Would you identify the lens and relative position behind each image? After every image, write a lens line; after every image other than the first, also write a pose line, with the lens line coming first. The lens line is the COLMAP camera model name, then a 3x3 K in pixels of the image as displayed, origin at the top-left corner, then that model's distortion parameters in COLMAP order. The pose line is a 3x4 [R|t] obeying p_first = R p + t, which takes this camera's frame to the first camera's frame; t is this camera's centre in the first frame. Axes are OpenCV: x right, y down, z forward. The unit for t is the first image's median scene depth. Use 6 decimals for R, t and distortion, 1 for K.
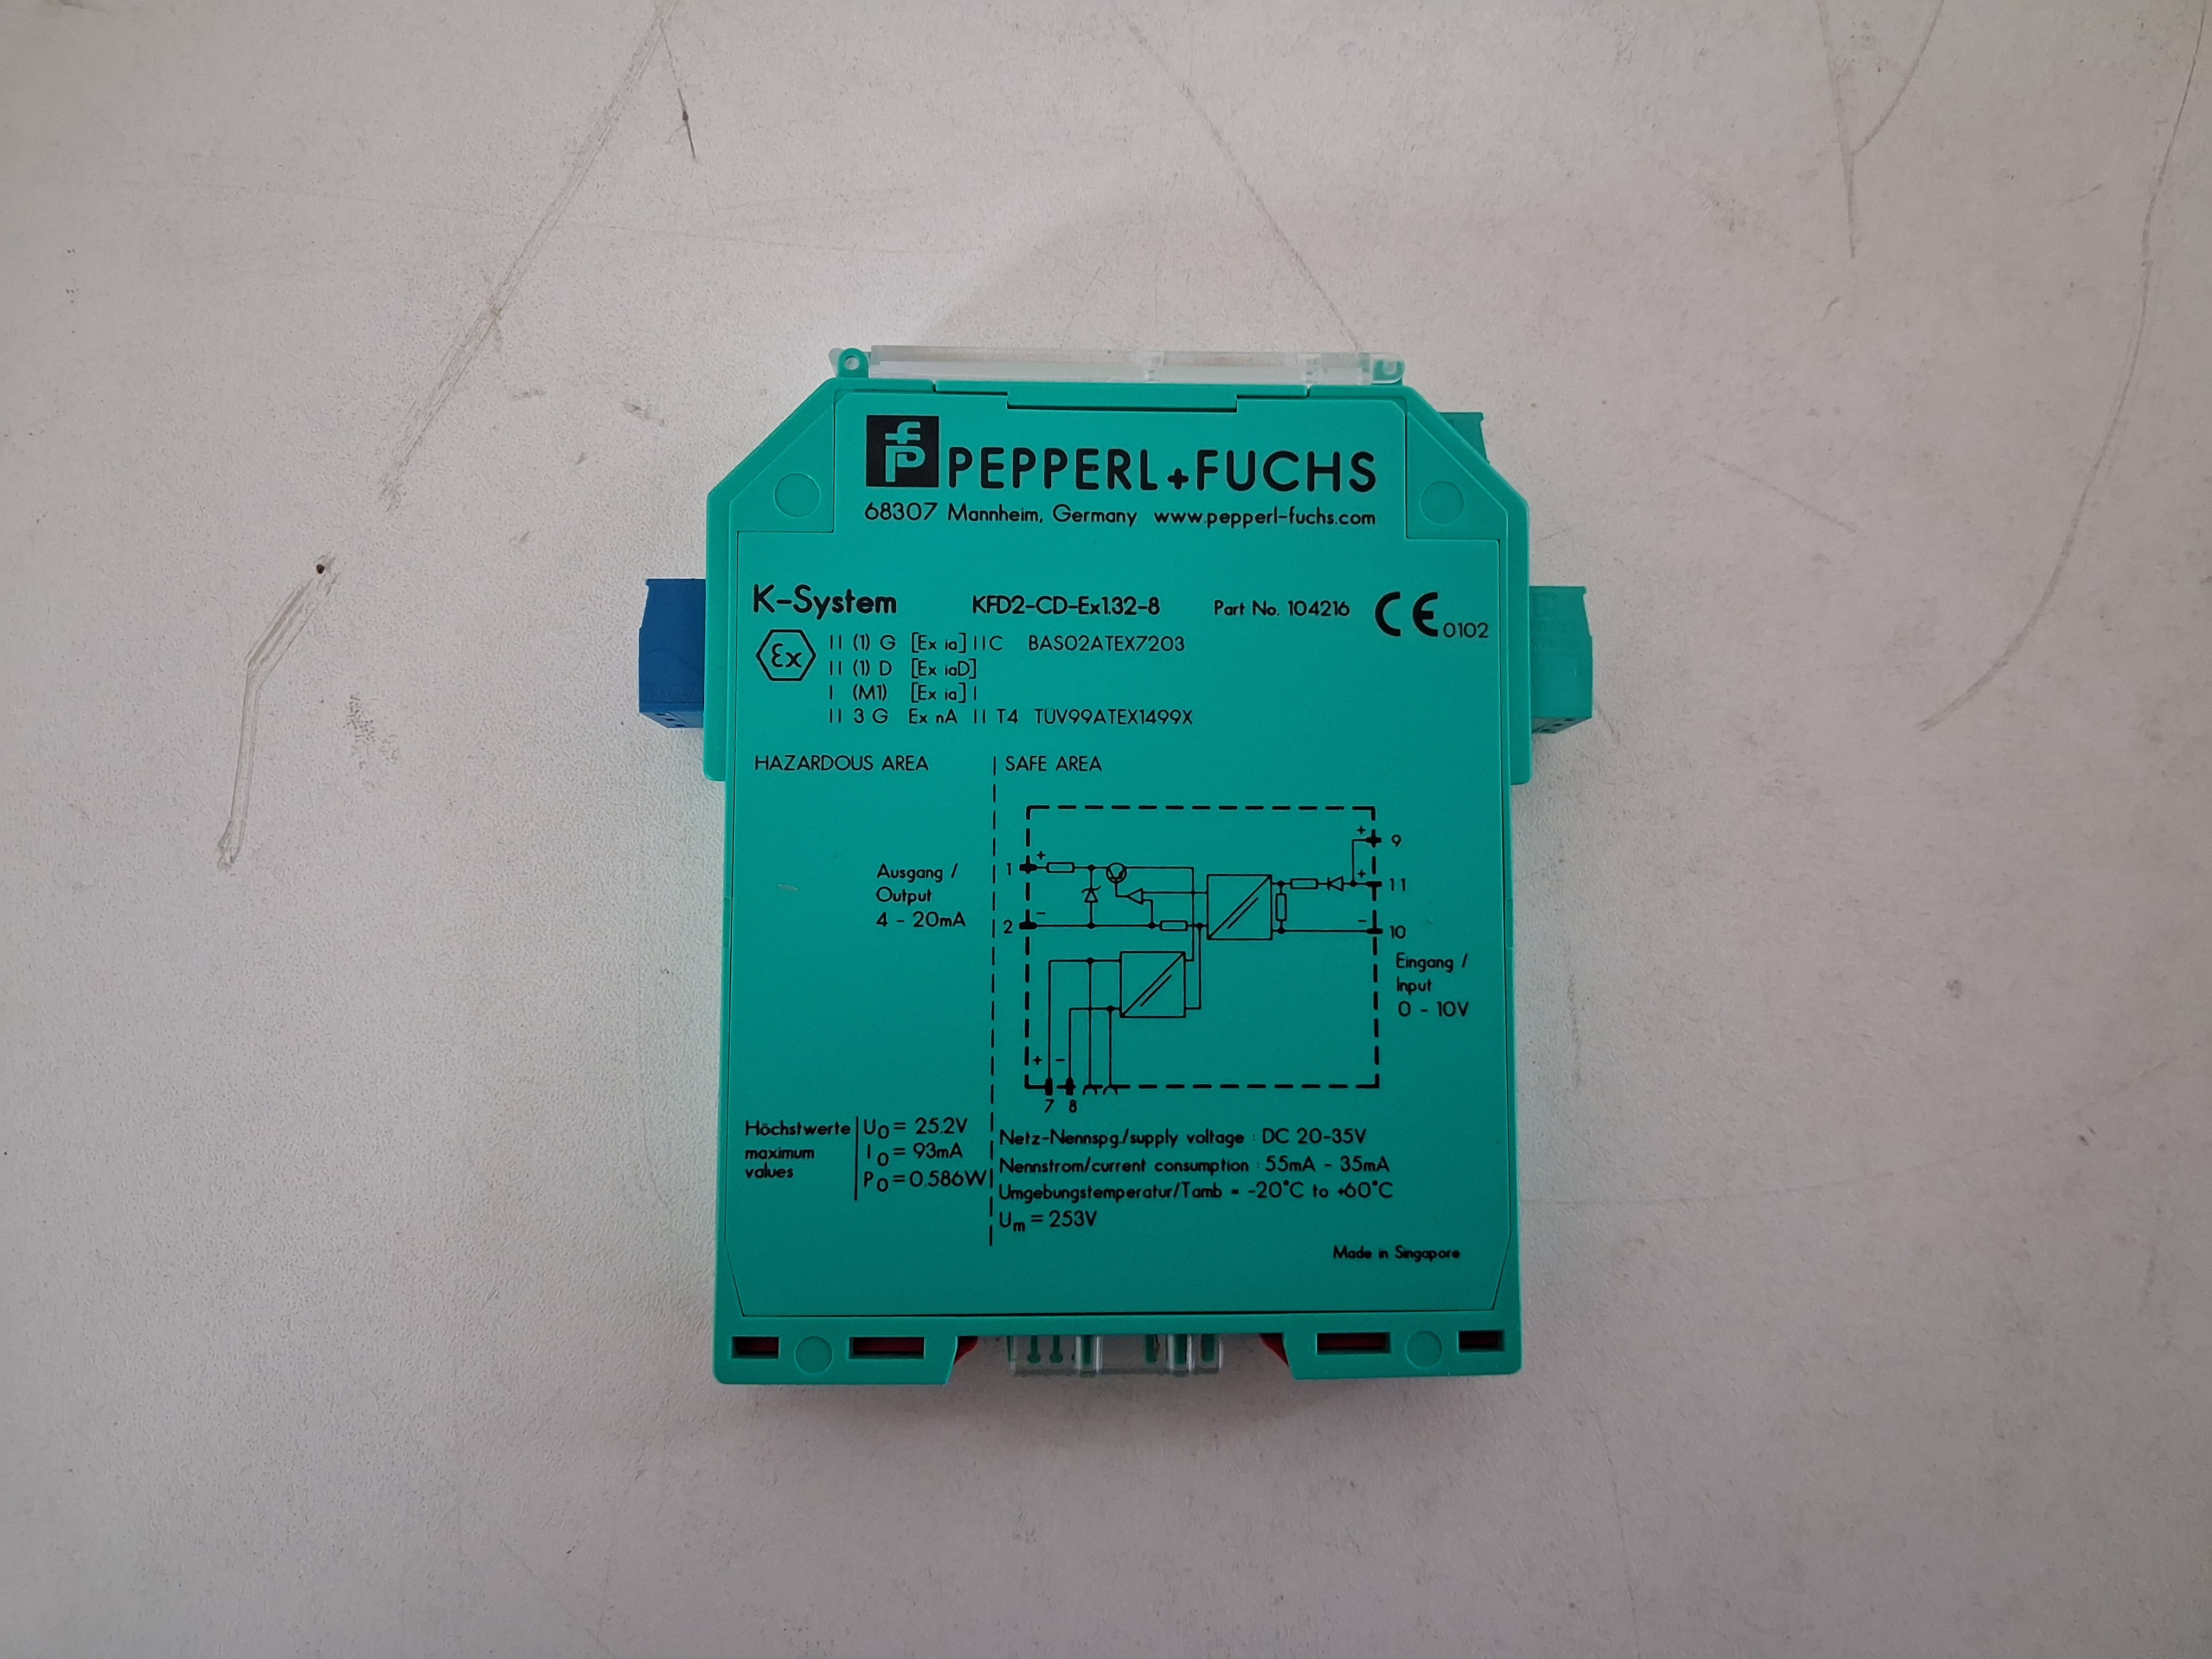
lens RADIAL K [[1784.7, 0, 1106.0], [0, 1784.7, 829.5], [0, 0, 1]] dist [0.164427, -0.000841]
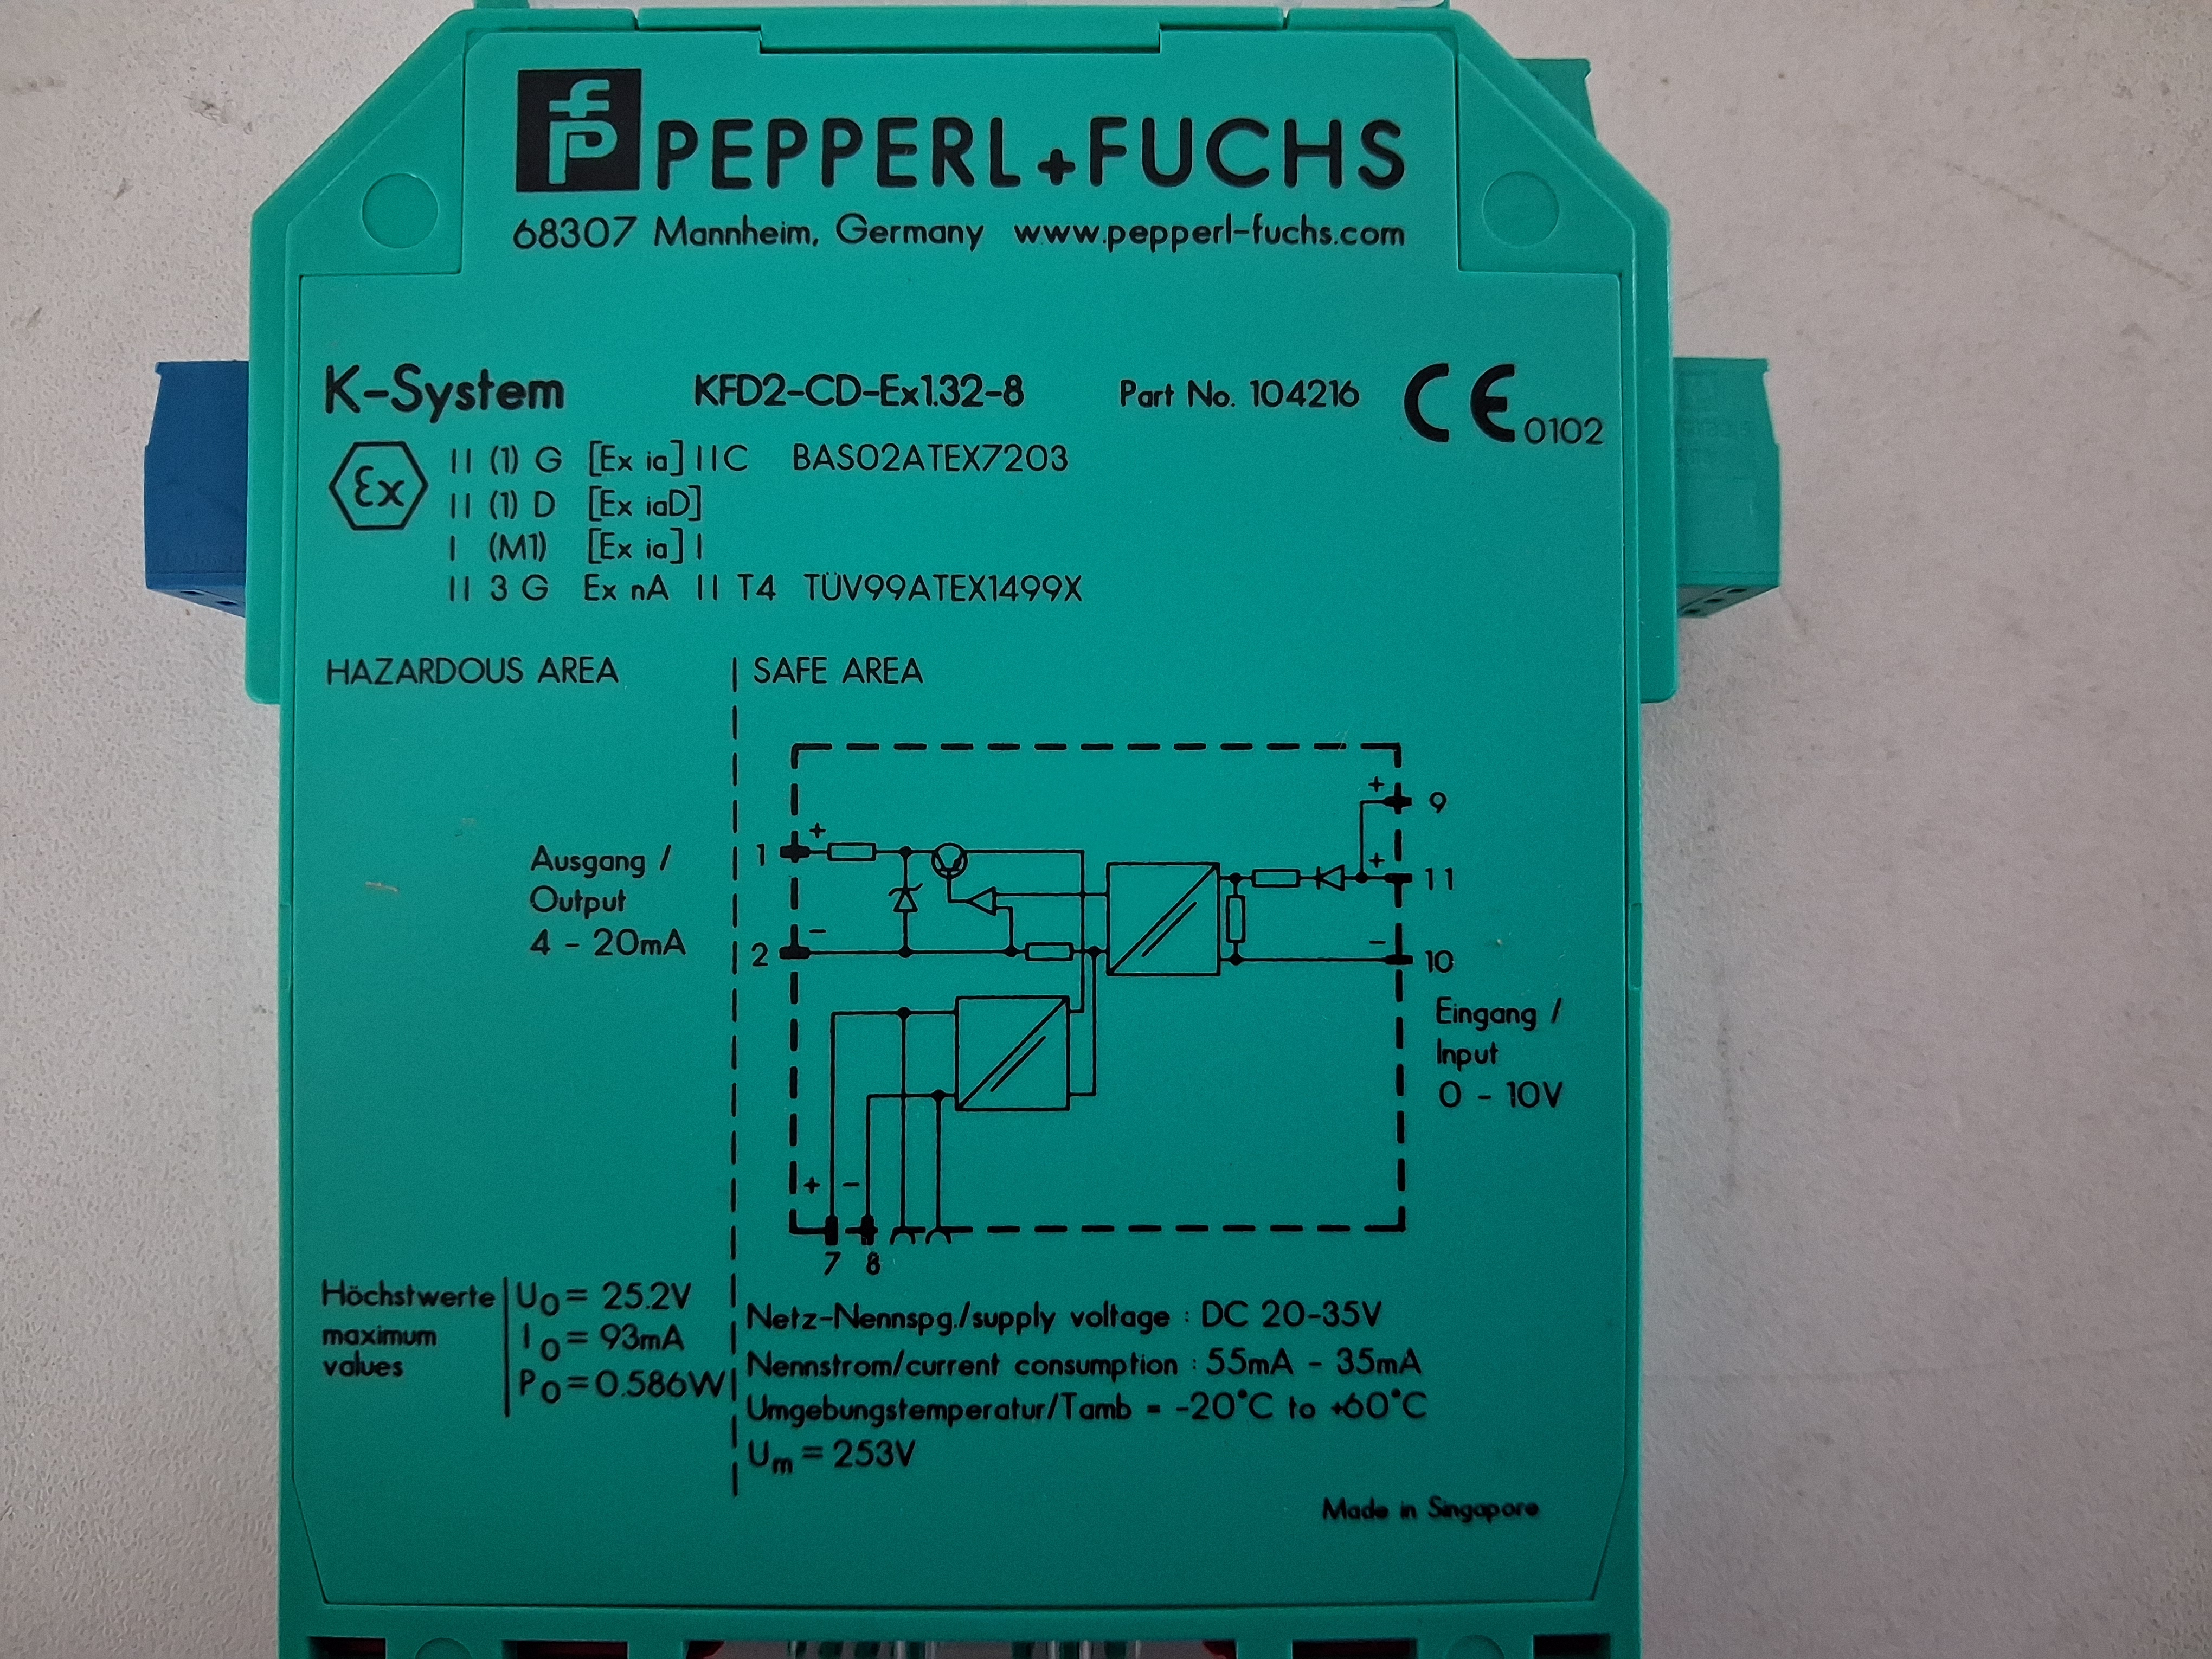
lens RADIAL K [[1521.5, 0, 1106.0], [0, 1521.5, 829.5], [0, 0, 1]] dist [0.114710, -0.315800]
pose [[0.999016, -0.001775, -0.044314, 0.078002], [0.004123, 0.998588, 0.052958, -0.011451], [0.044158, -0.053088, 0.997613, 0.510546]]
